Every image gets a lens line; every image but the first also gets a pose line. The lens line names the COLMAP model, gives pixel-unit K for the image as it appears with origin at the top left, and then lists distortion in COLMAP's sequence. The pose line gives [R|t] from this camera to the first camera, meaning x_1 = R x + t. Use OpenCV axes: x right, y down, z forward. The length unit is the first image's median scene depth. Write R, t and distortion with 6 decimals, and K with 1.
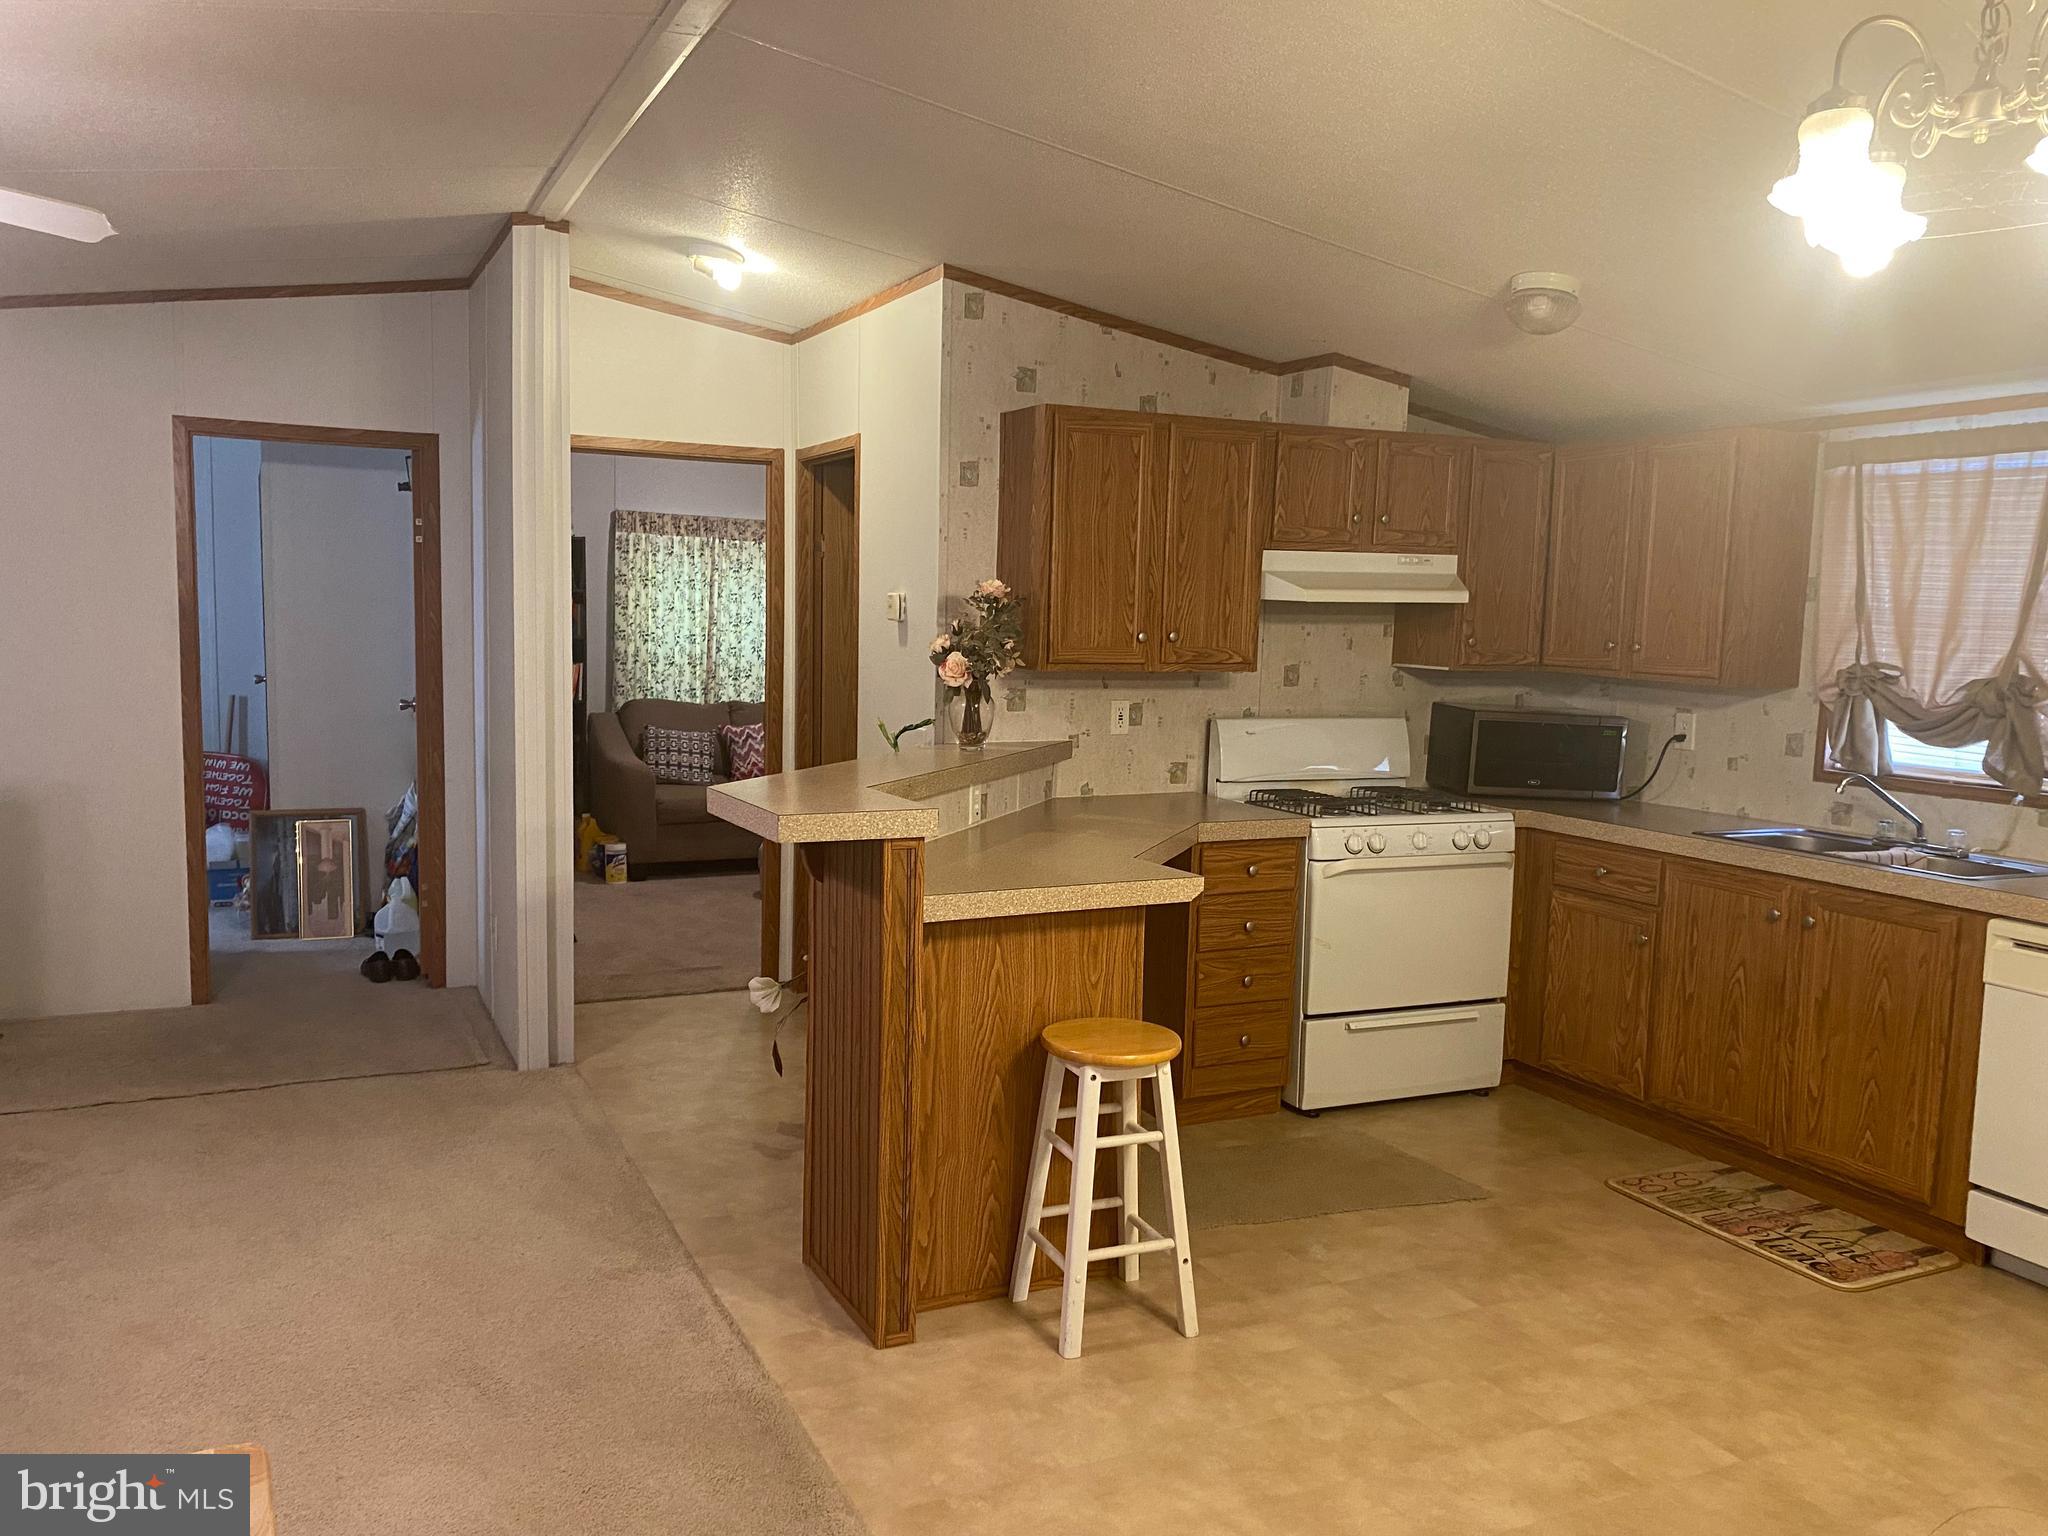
lens RADIAL K [[1580.8, 0, 1024.0], [0, 1580.8, 768.0], [0, 0, 1]] dist [0.080528, -0.109492]
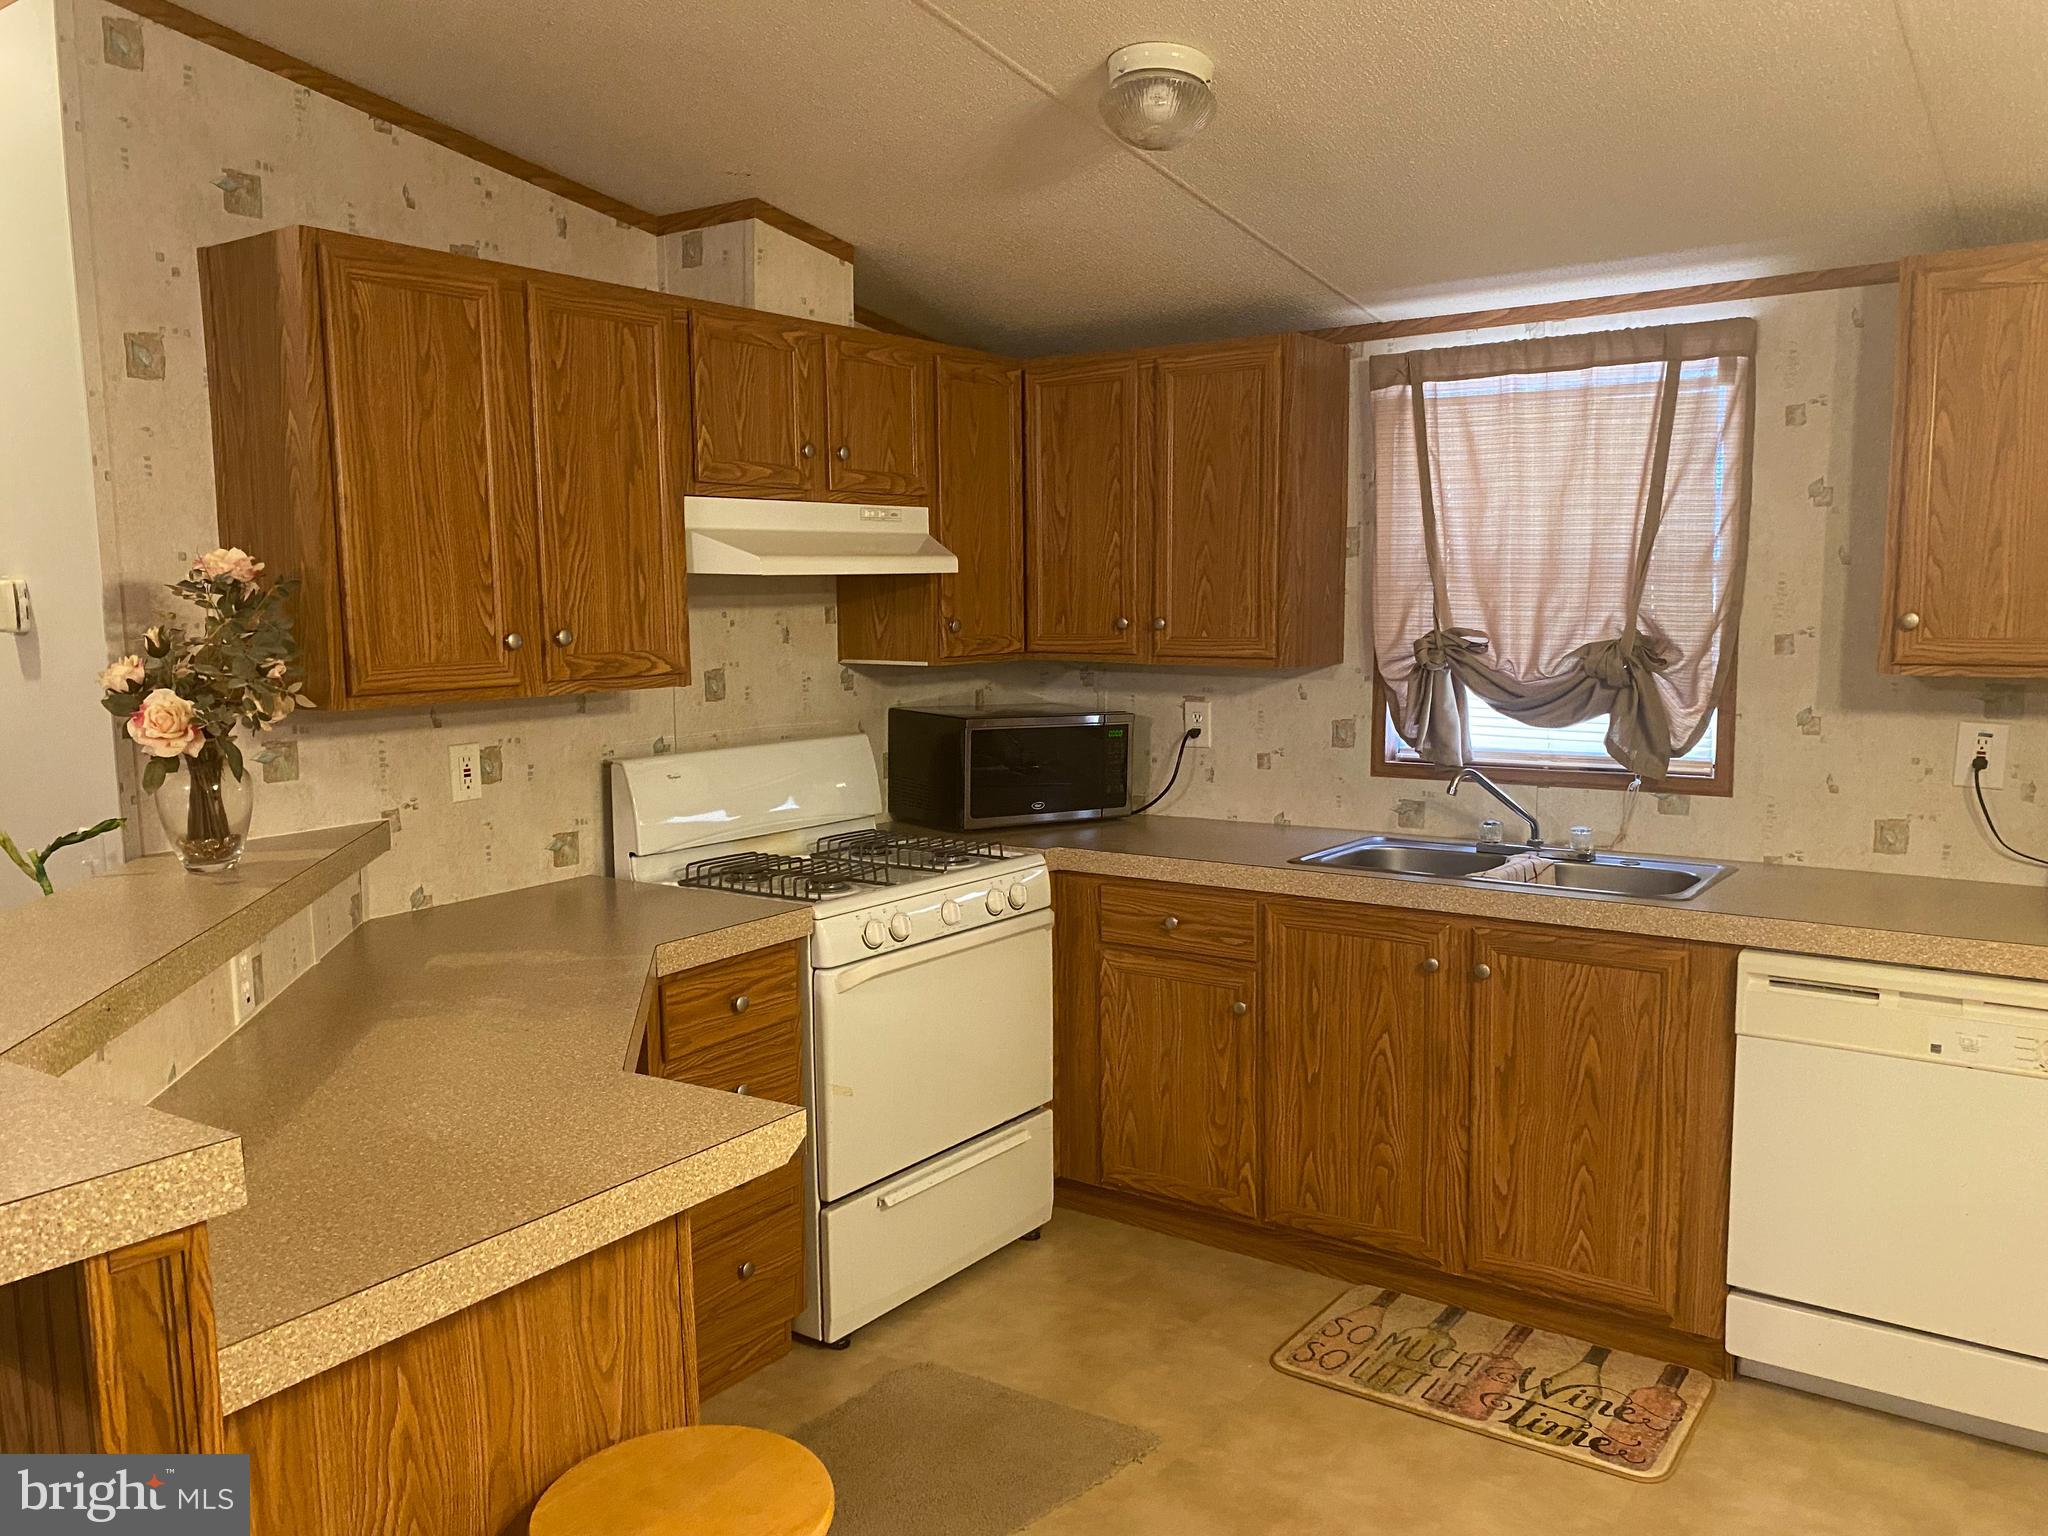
lens RADIAL K [[1527.2, 0, 1020.9], [0, 1527.2, 778.9], [0, 0, 1]] dist [0.058336, -0.084725]
pose [[0.871438, -0.095335, 0.481151, -0.045557], [0.084244, 0.995444, 0.044657, -0.044853], [-0.483217, 0.001618, 0.875499, 0.439756]]
